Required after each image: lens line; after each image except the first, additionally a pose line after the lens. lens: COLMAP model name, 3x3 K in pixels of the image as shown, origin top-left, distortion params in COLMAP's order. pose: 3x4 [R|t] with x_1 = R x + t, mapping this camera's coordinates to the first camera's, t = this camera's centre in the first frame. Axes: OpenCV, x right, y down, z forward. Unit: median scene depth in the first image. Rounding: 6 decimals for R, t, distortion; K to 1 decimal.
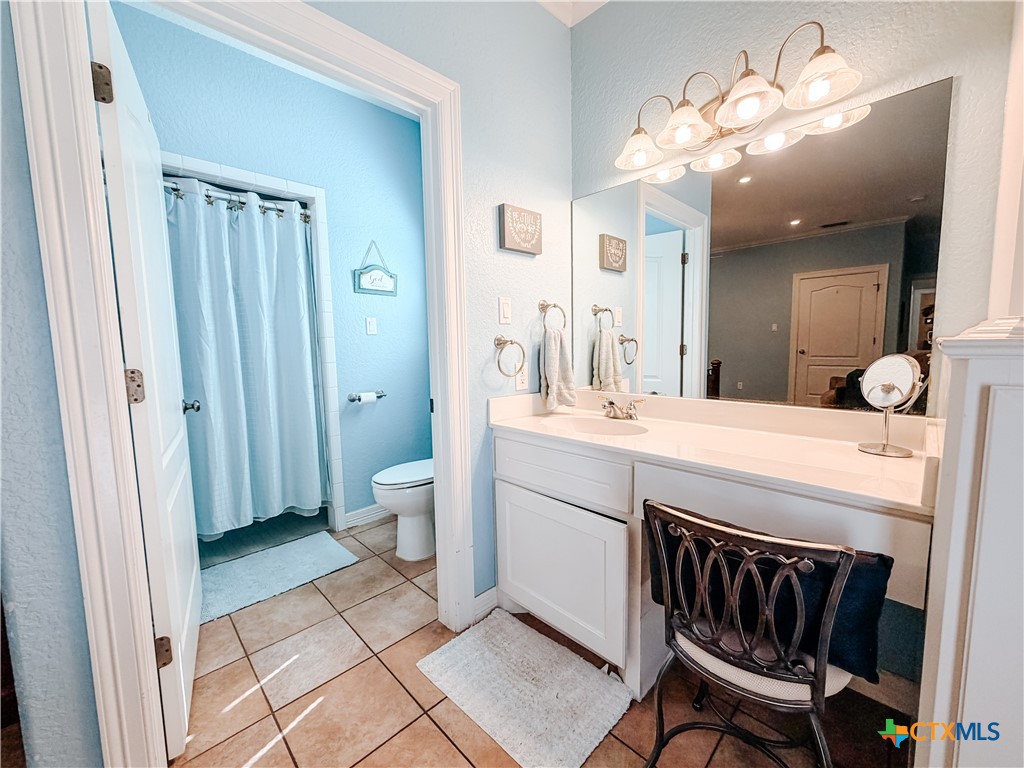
lens RADIAL K [[407.5, 0, 512.0], [0, 407.5, 384.0], [0, 0, 1]] dist [0.000176, -0.000101]
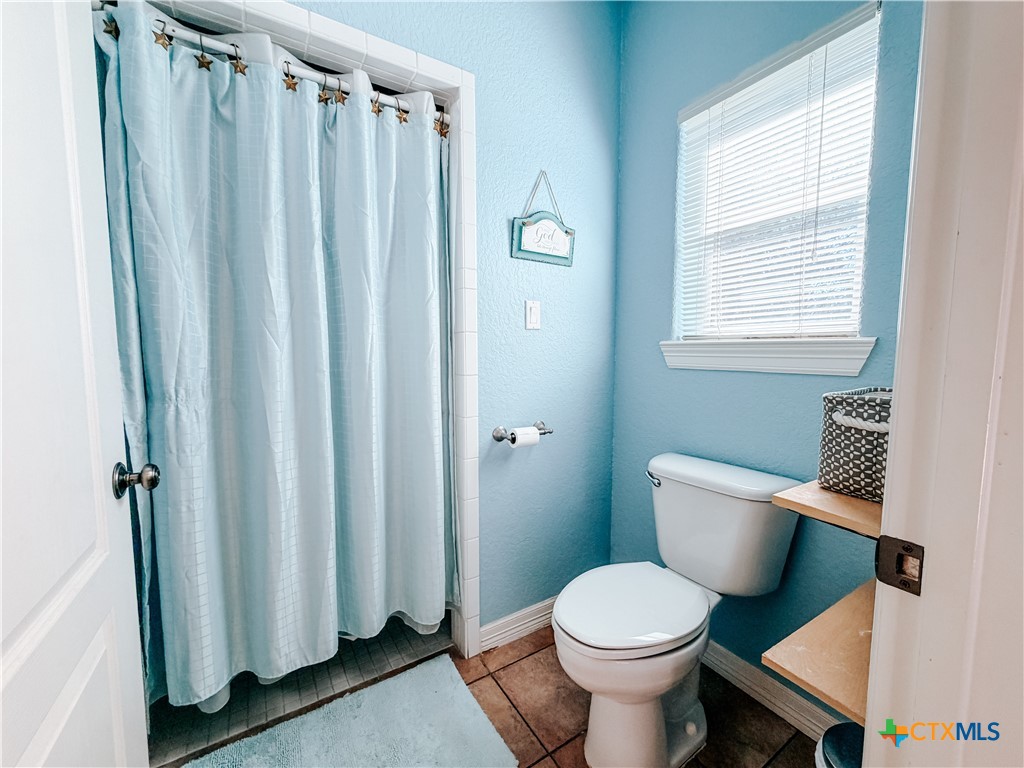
lens RADIAL K [[407.5, 0, 512.0], [0, 407.5, 384.0], [0, 0, 1]] dist [0.000176, -0.000101]
pose [[0.976839, 0.036714, -0.210801, -0.274632], [-0.039243, 0.999199, -0.007823, -0.039297], [0.210345, 0.015914, 0.977498, 0.460529]]
